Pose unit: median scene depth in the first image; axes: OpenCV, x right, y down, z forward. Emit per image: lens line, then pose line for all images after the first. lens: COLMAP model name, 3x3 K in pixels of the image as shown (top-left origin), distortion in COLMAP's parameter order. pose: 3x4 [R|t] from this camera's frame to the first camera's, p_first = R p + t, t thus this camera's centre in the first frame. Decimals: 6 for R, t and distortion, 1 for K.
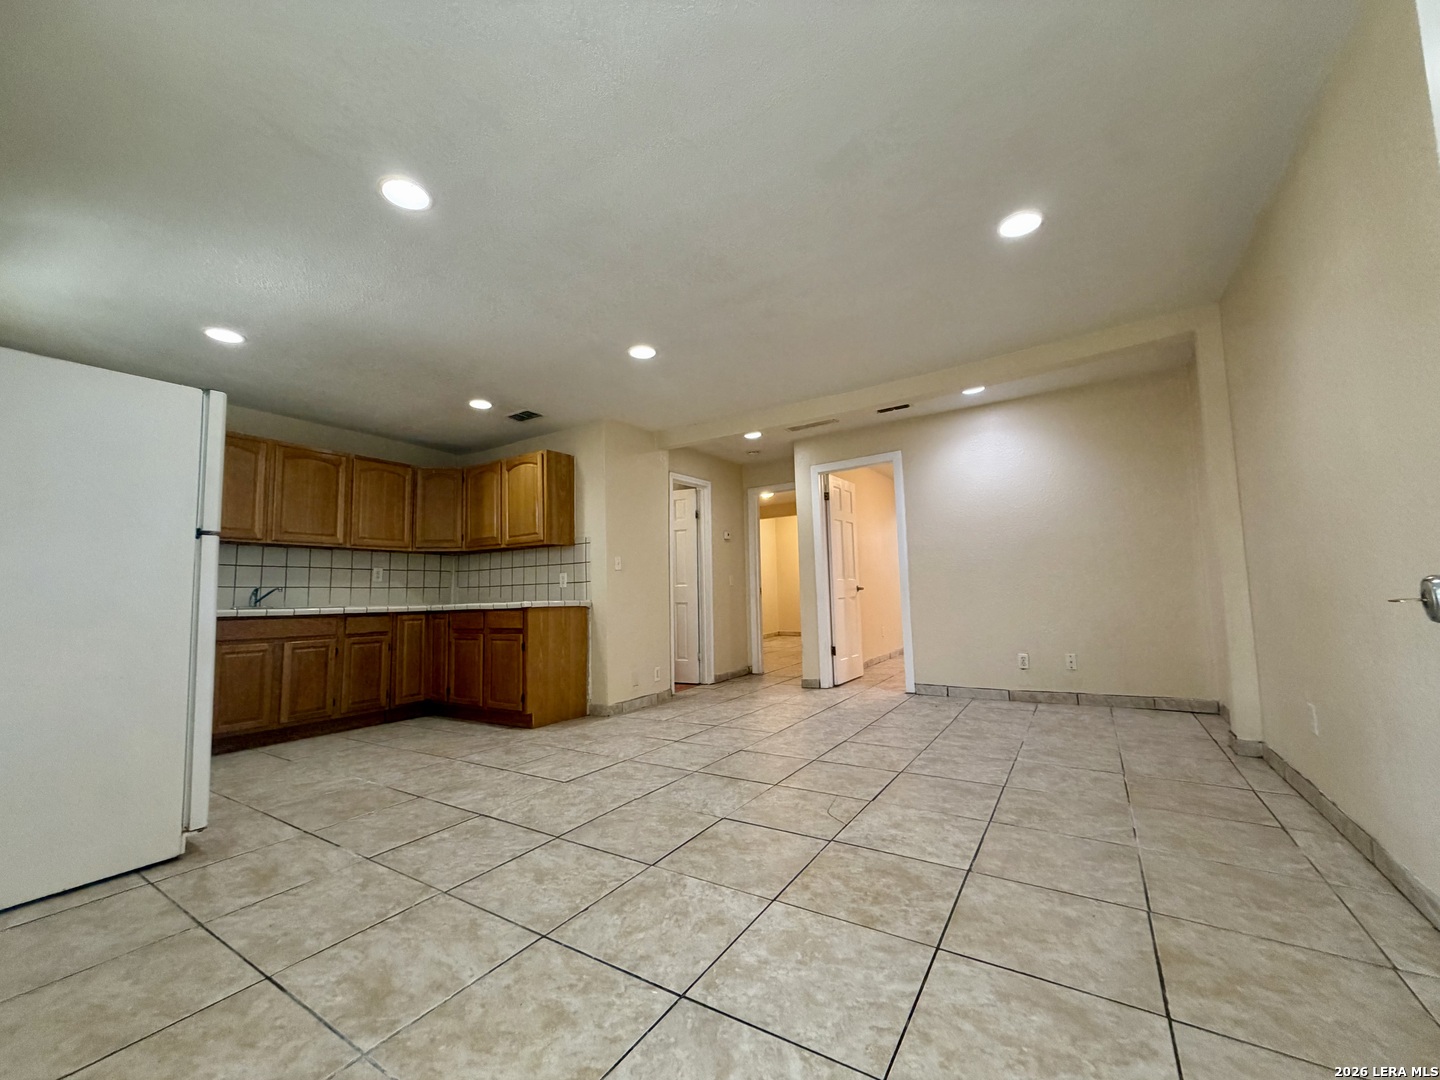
lens RADIAL K [[573.6, 0, 715.7], [0, 573.6, 537.2], [0, 0, 1]] dist [0.000699, 0.000349]
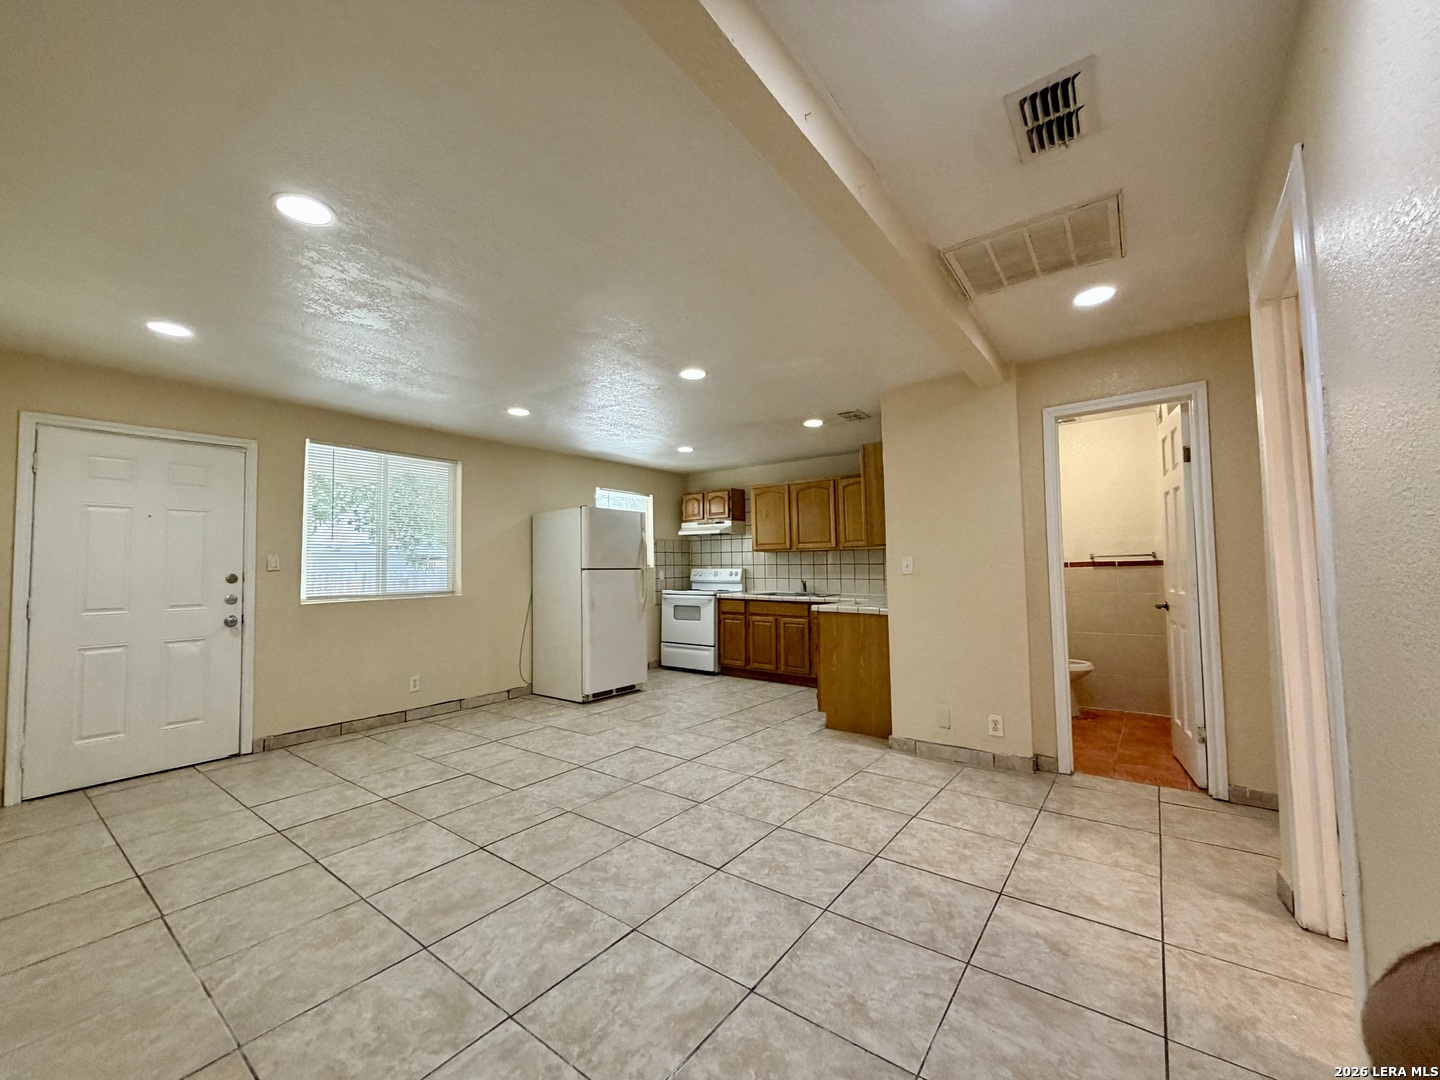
lens RADIAL K [[573.6, 0, 711.9], [0, 573.6, 541.4], [0, 0, 1]] dist [0.000699, 0.000349]
pose [[-0.080610, -0.021085, -0.996523, 0.987854], [0.115330, 0.992864, -0.030337, 0.008031], [0.990051, -0.117374, -0.077603, 1.221879]]
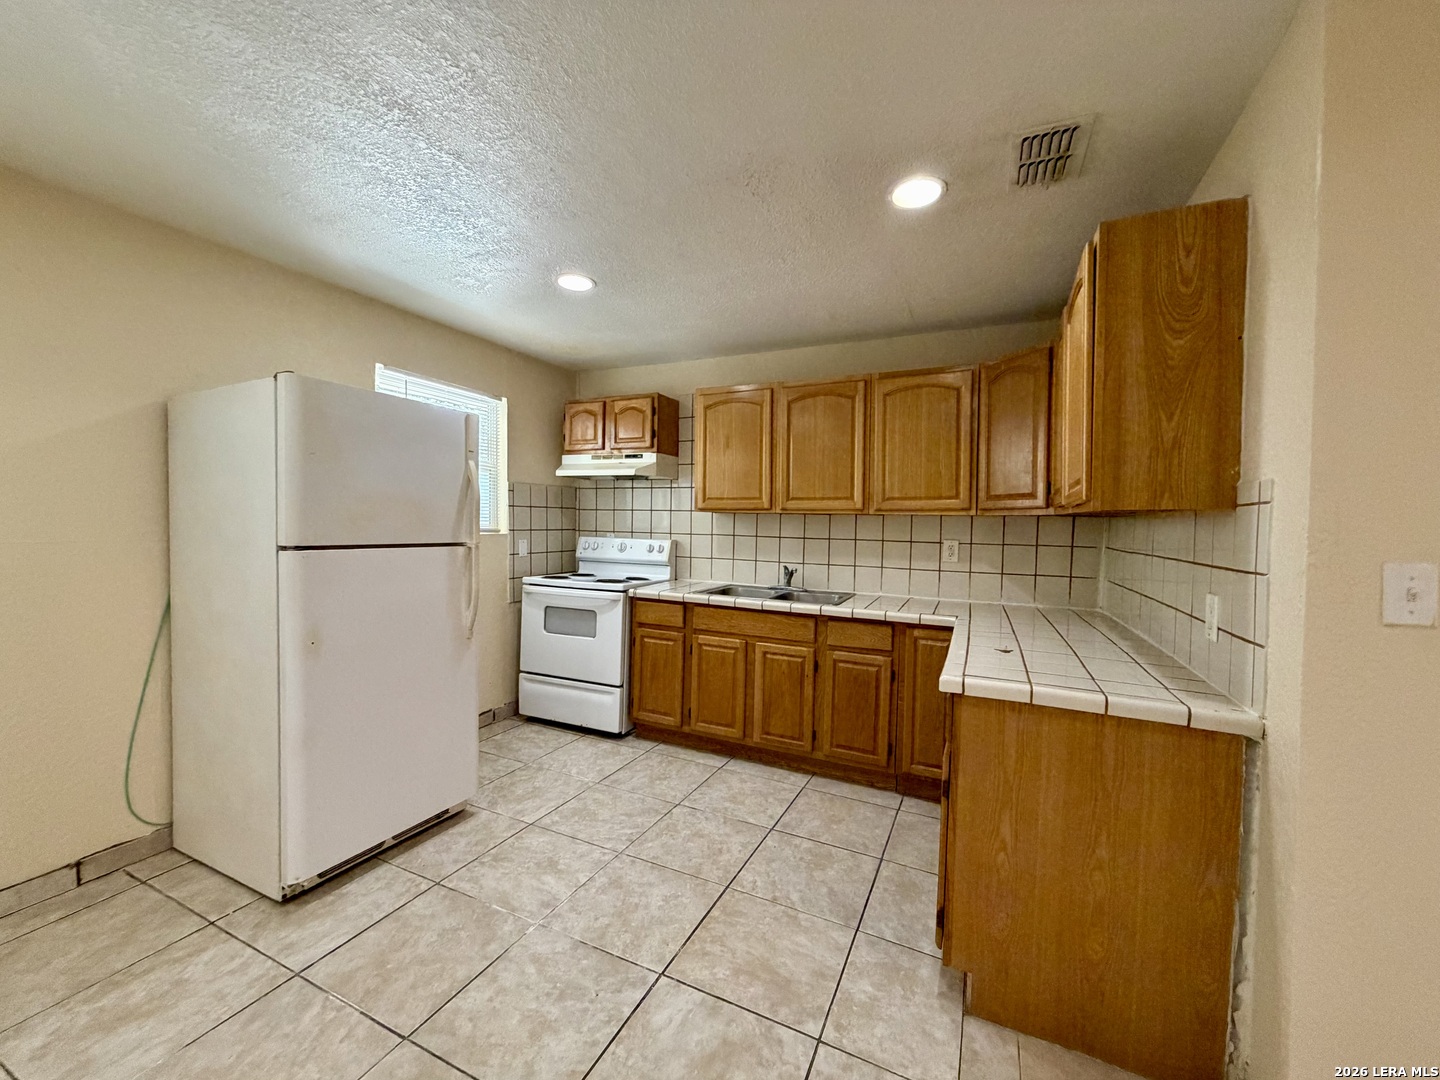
lens RADIAL K [[573.6, 0, 713.5], [0, 573.6, 542.6], [0, 0, 1]] dist [0.000699, 0.000349]
pose [[0.128207, 0.059354, -0.989970, 0.019571], [0.080198, 0.994318, 0.070001, -0.016850], [0.988499, -0.088368, 0.122718, 1.089960]]
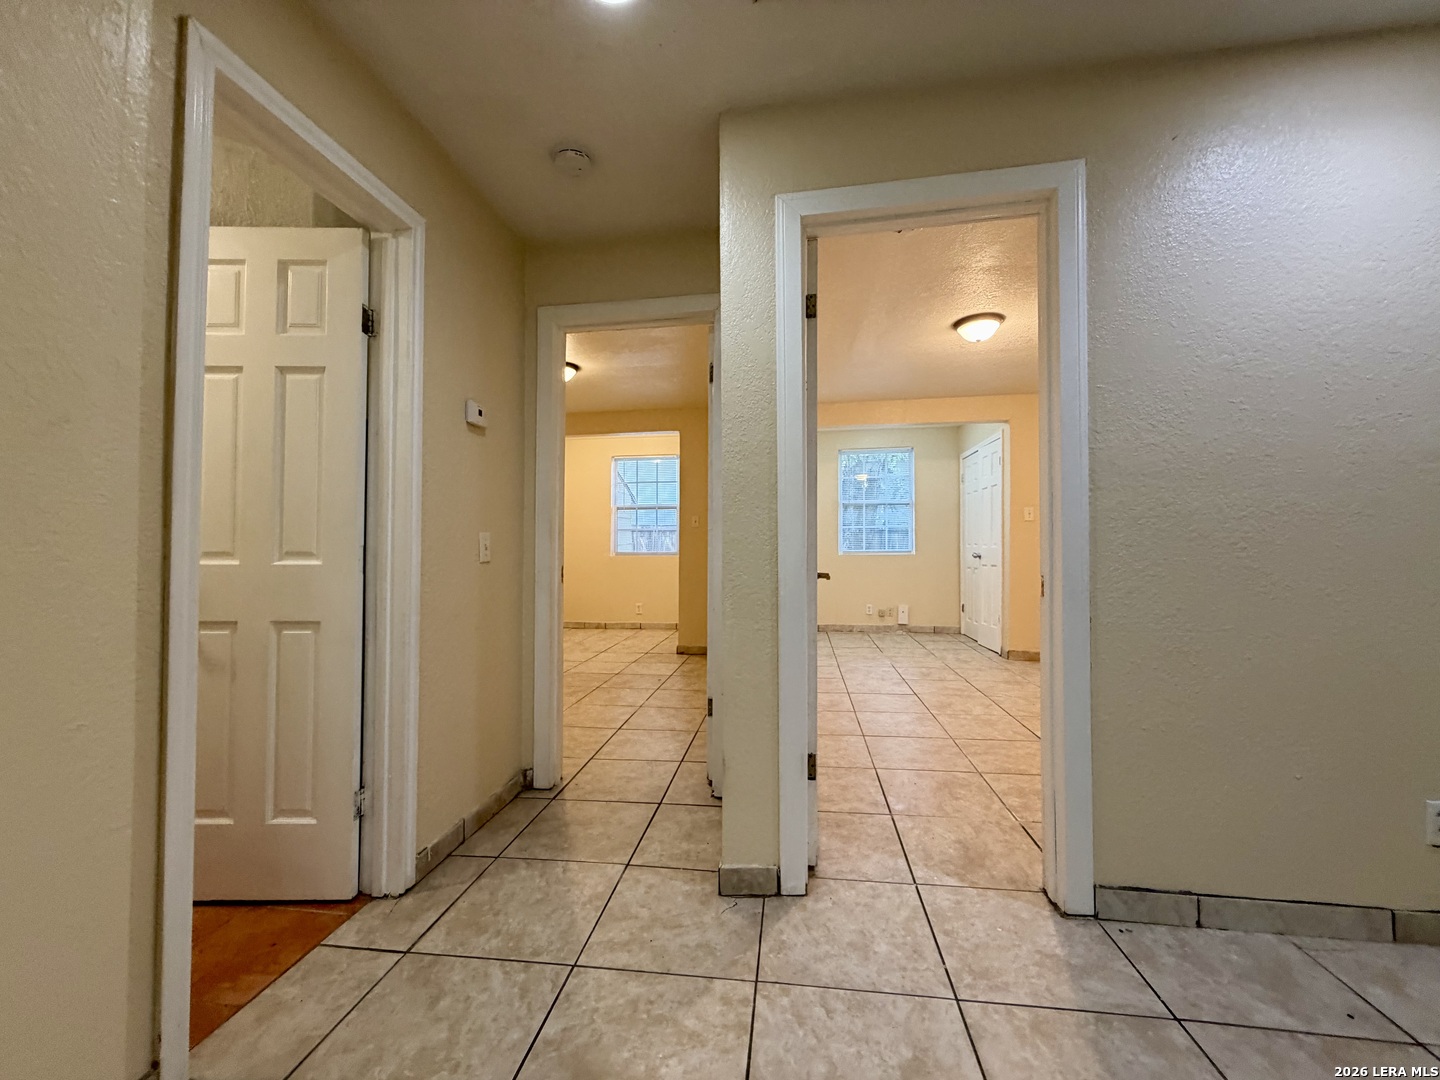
lens RADIAL K [[573.6, 0, 712.2], [0, 573.6, 536.2], [0, 0, 1]] dist [0.000699, 0.000349]
pose [[0.907312, 0.030918, 0.419319, 0.013800], [-0.059532, 0.996692, 0.055324, 0.085288], [-0.416221, -0.075160, 0.906152, 1.292565]]
